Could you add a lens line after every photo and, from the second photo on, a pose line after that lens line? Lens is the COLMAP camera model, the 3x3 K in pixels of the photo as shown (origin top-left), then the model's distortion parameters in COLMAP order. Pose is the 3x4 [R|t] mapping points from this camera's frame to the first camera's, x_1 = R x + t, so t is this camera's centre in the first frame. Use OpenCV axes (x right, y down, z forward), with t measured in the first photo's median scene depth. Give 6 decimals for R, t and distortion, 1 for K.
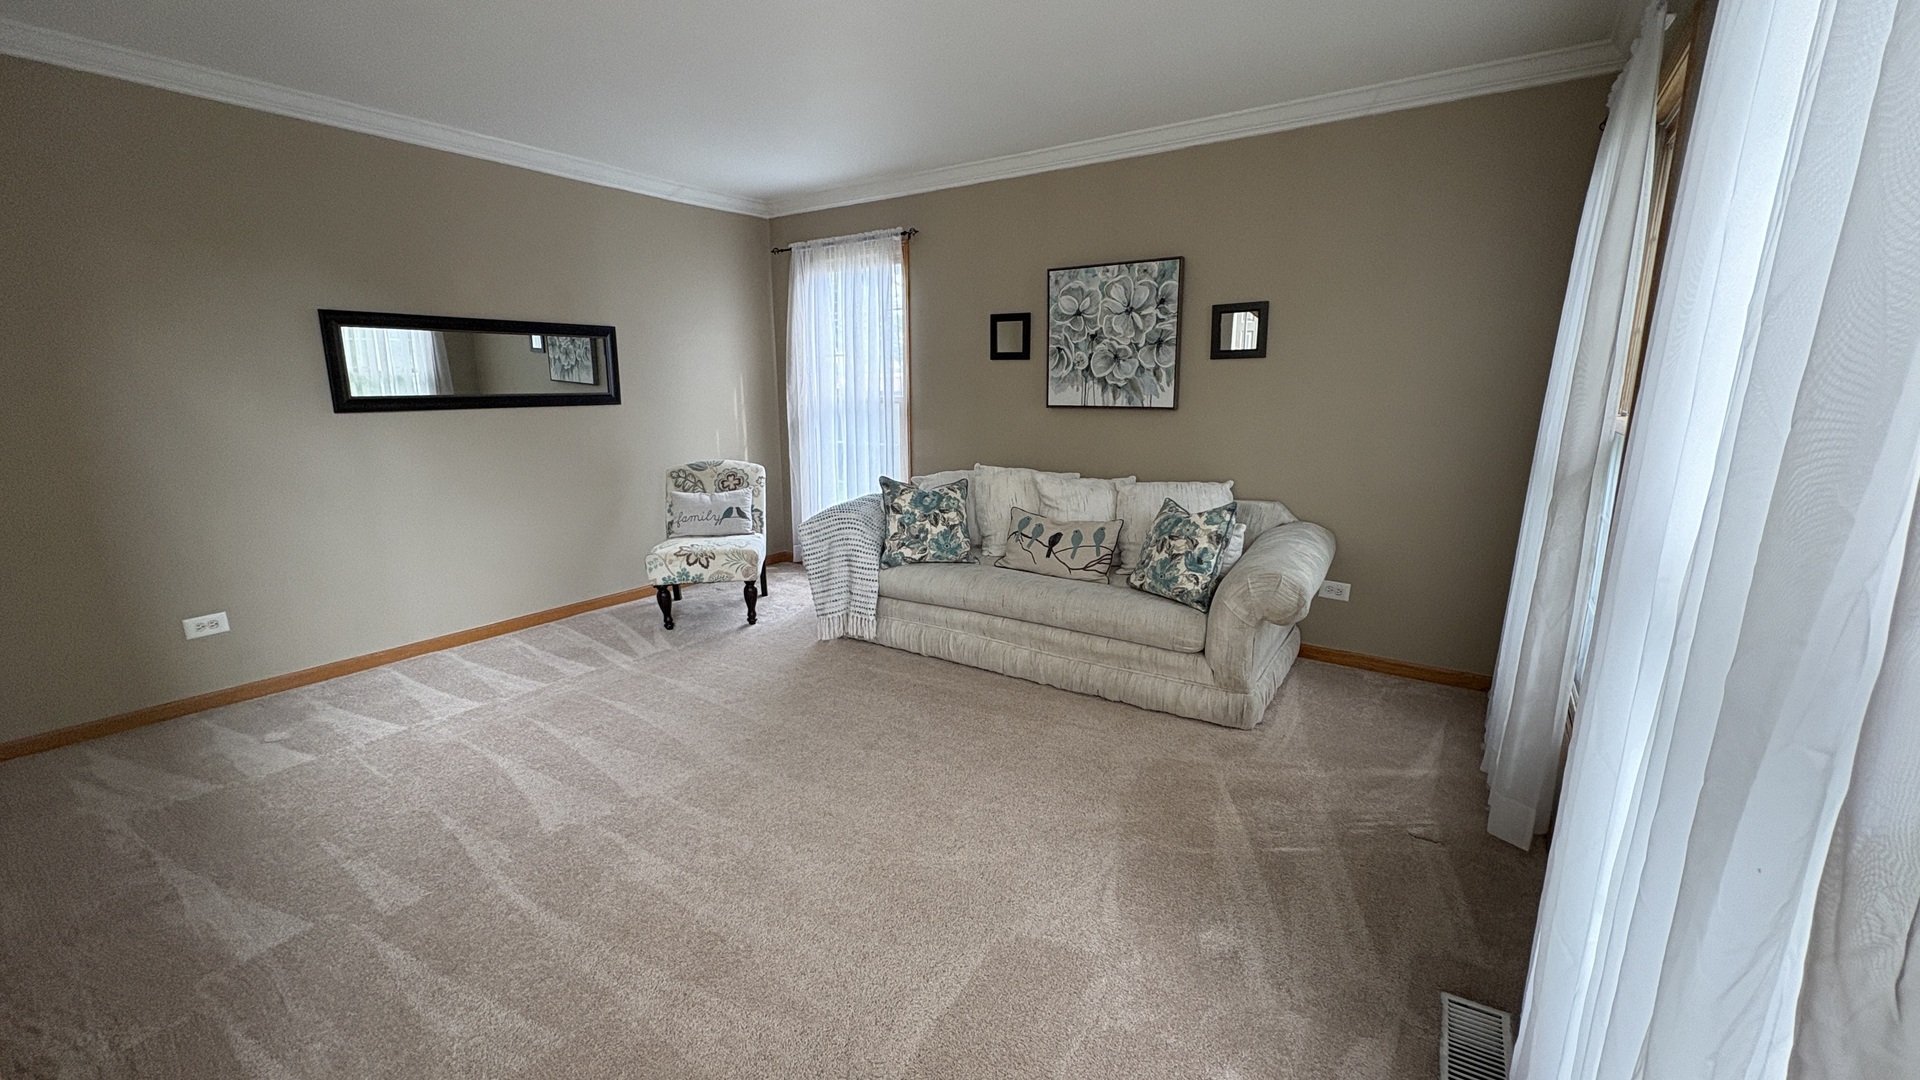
lens RADIAL K [[760.7, 0, 954.6], [0, 760.7, 543.8], [0, 0, 1]] dist [-0.000609, 0.000014]
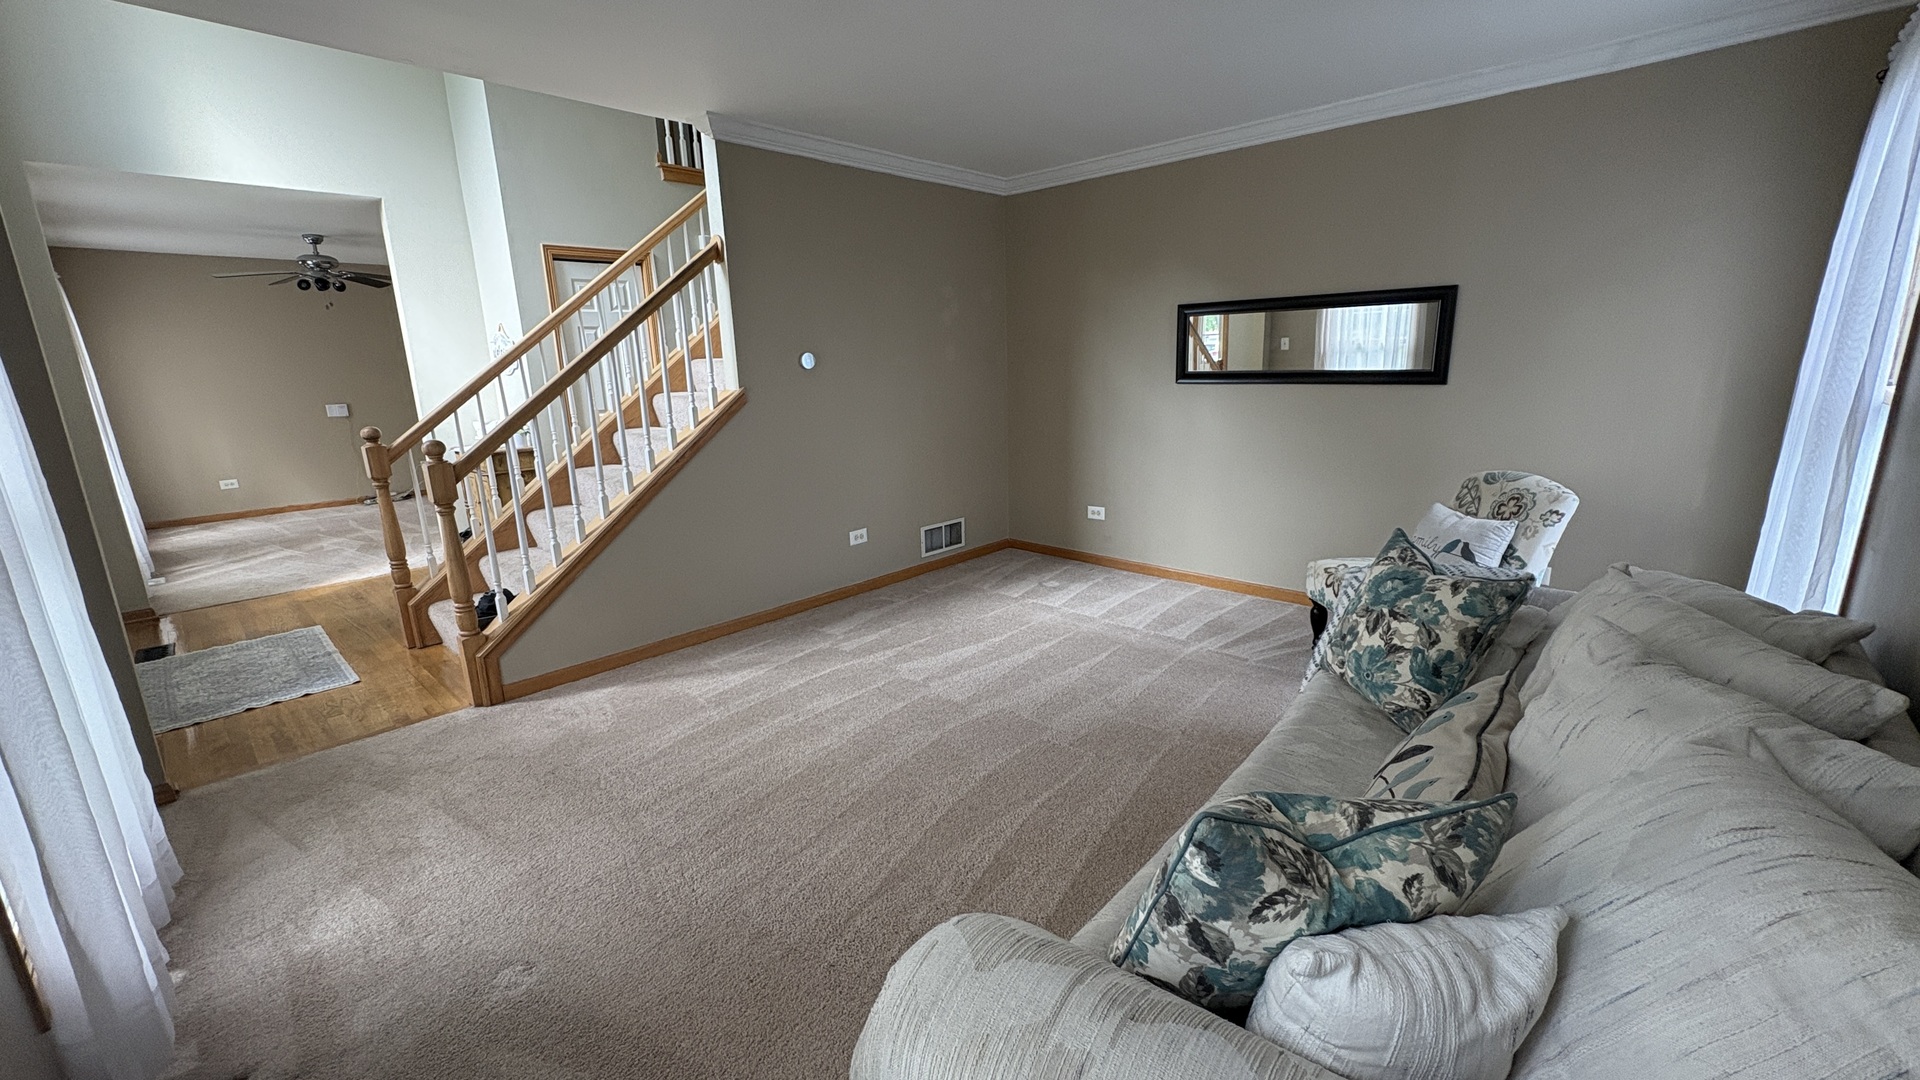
lens RADIAL K [[760.7, 0, 955.8], [0, 760.7, 541.5], [0, 0, 1]] dist [-0.000609, 0.000014]
pose [[-0.146317, 0.239198, -0.959883, 0.575327], [-0.184118, 0.946786, 0.264000, -0.191023], [0.971953, 0.215359, -0.094490, 0.820294]]
